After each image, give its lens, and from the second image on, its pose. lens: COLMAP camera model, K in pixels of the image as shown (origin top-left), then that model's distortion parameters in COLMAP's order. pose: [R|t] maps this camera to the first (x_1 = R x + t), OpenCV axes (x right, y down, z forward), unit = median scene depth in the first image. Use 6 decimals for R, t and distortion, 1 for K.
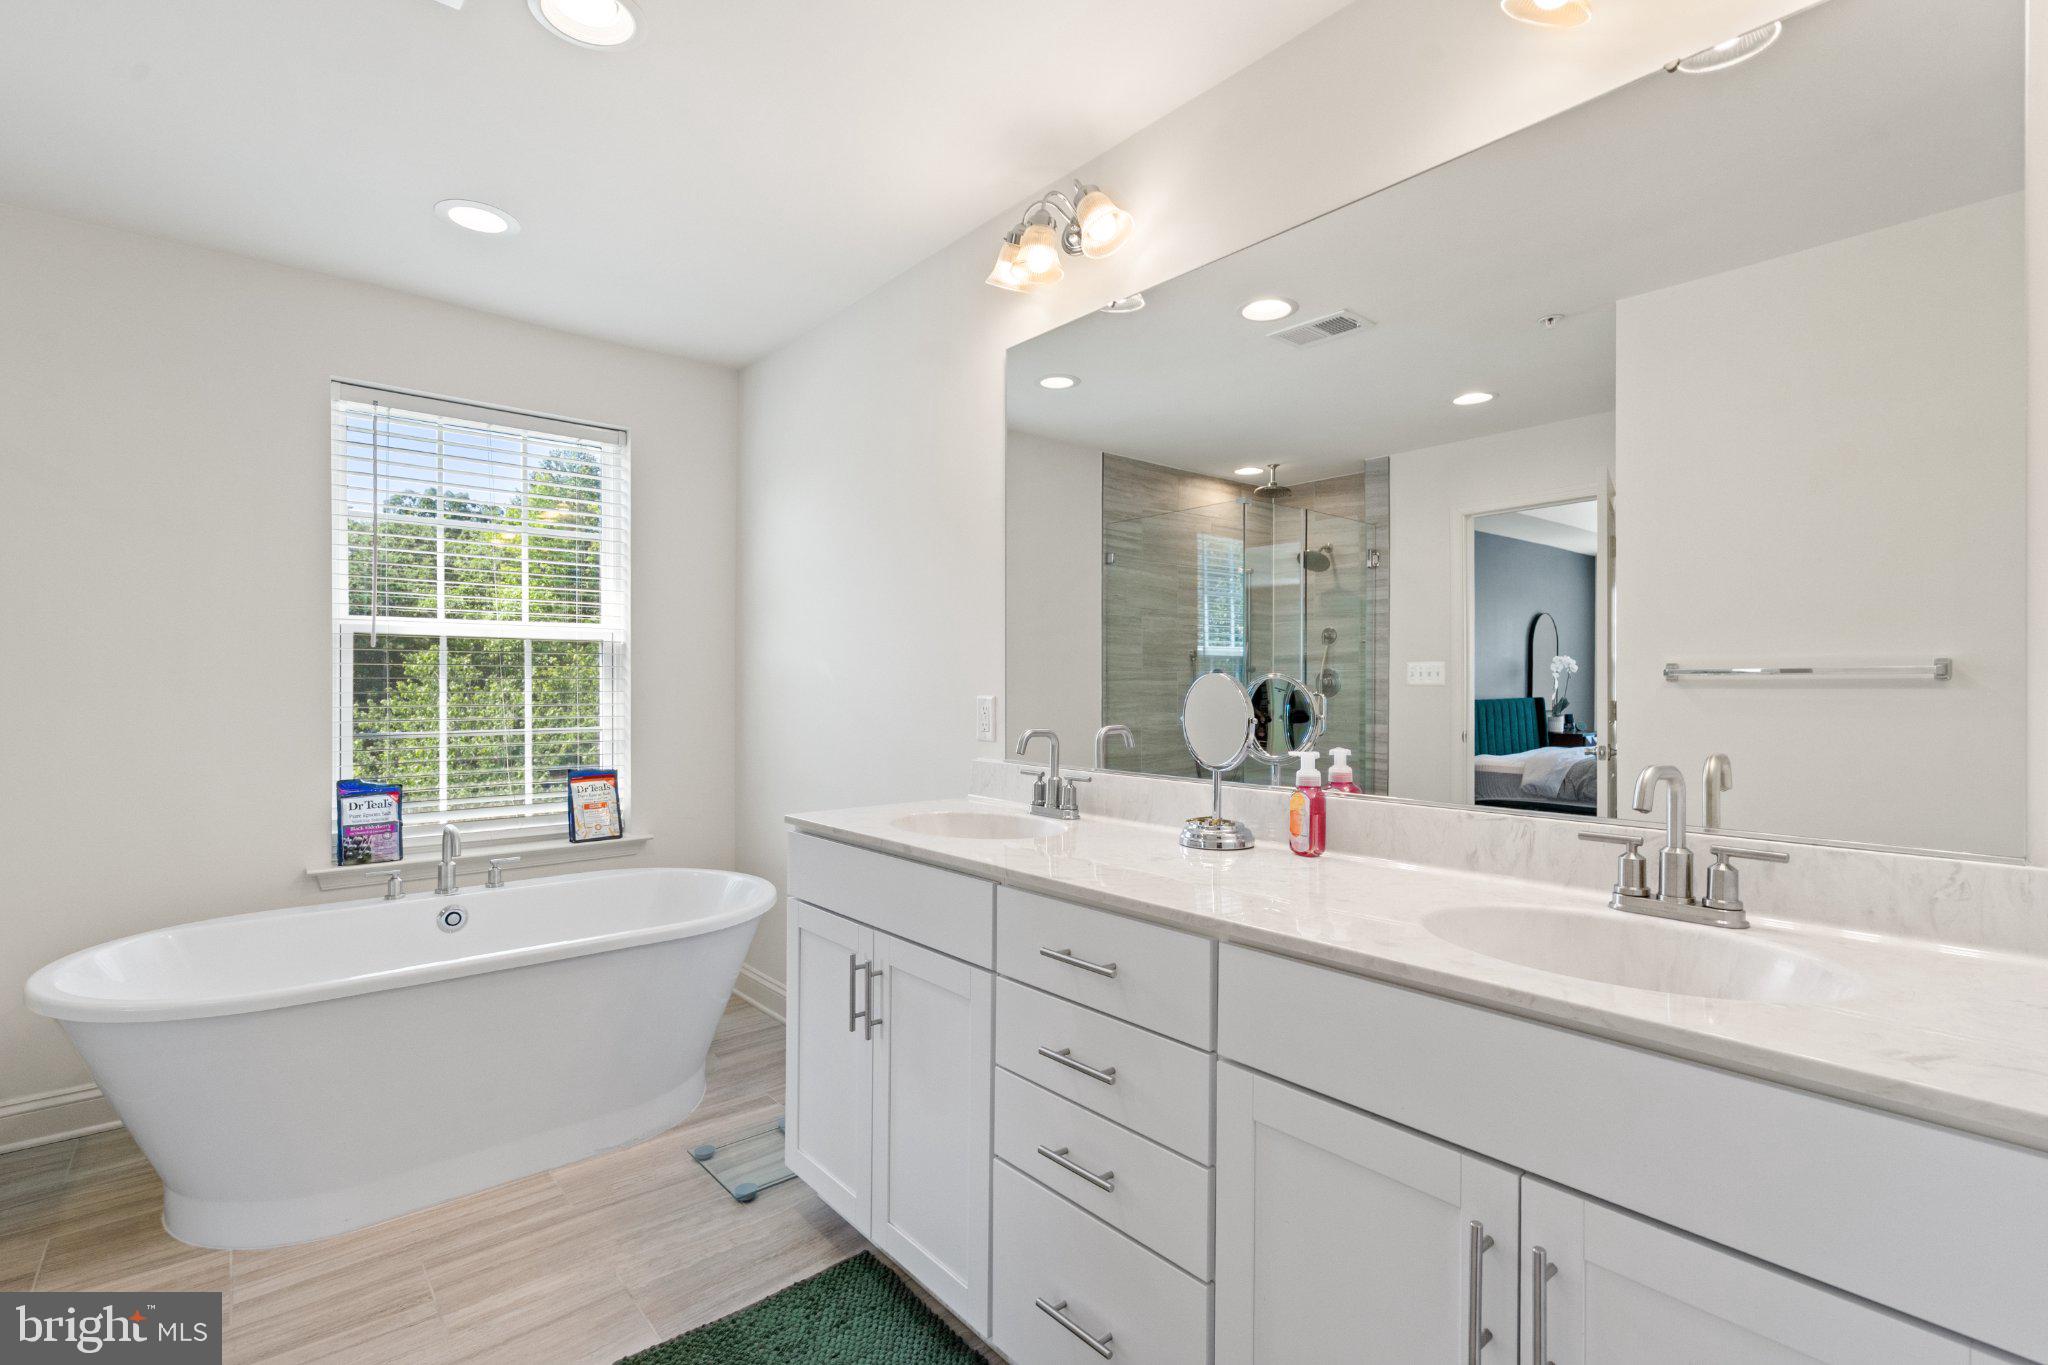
lens RADIAL K [[926.4, 0, 1023.4], [0, 926.4, 678.5], [0, 0, 1]] dist [-0.000732, -0.014388]
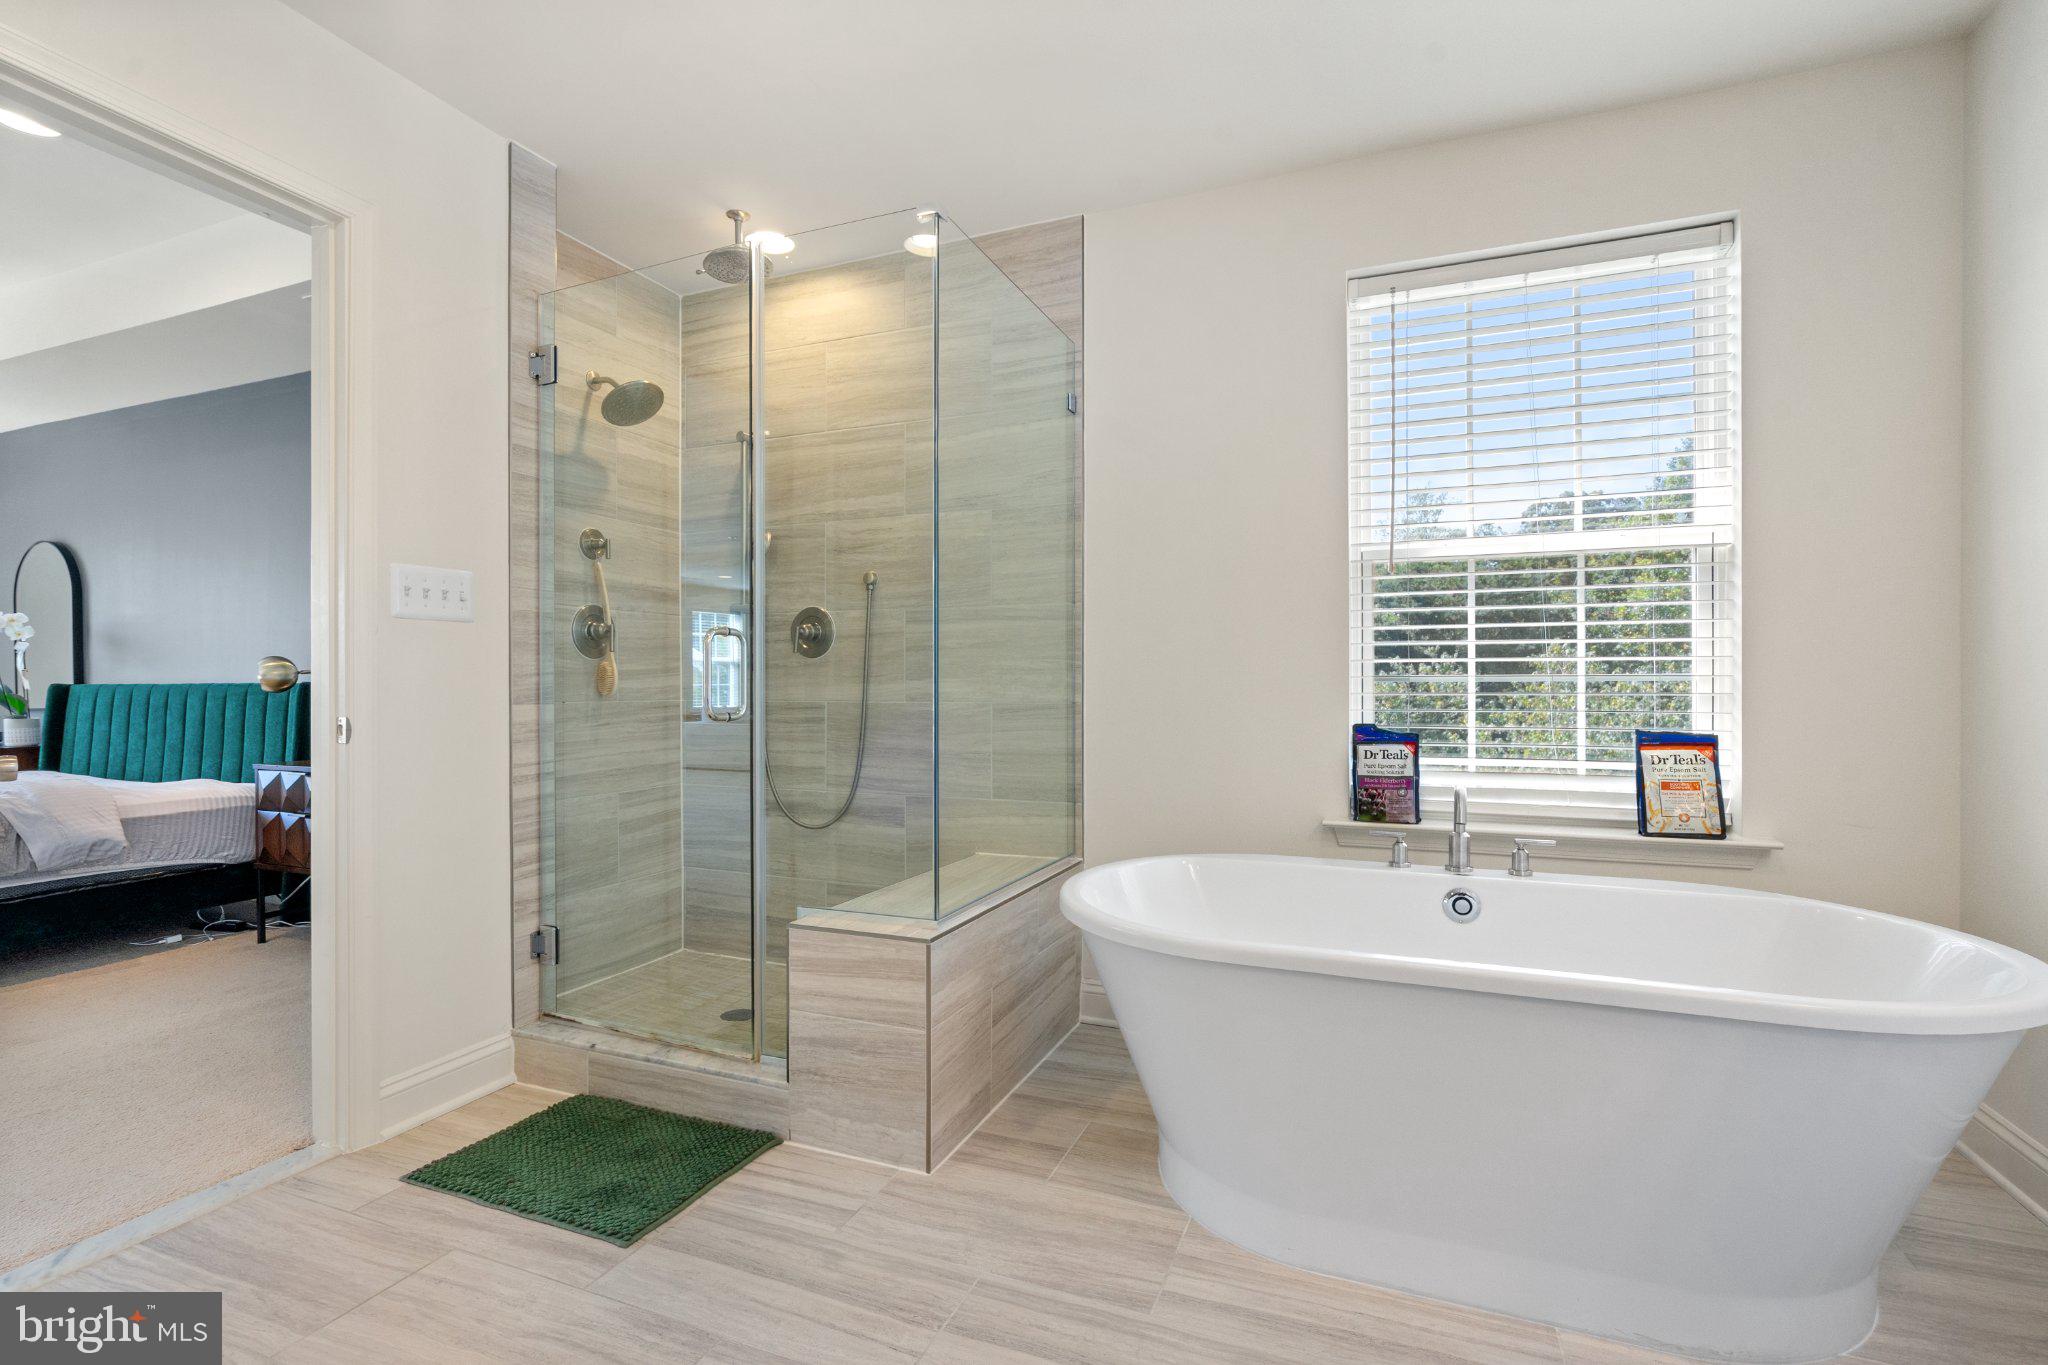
lens RADIAL K [[933.4, 0, 1020.8], [0, 933.4, 687.6], [0, 0, 1]] dist [-0.001696, -0.000924]
pose [[0.454522, 0.003109, -0.890730, -0.085026], [0.006295, 0.999958, 0.006703, 0.065619], [0.890713, -0.008653, 0.454483, 0.297110]]
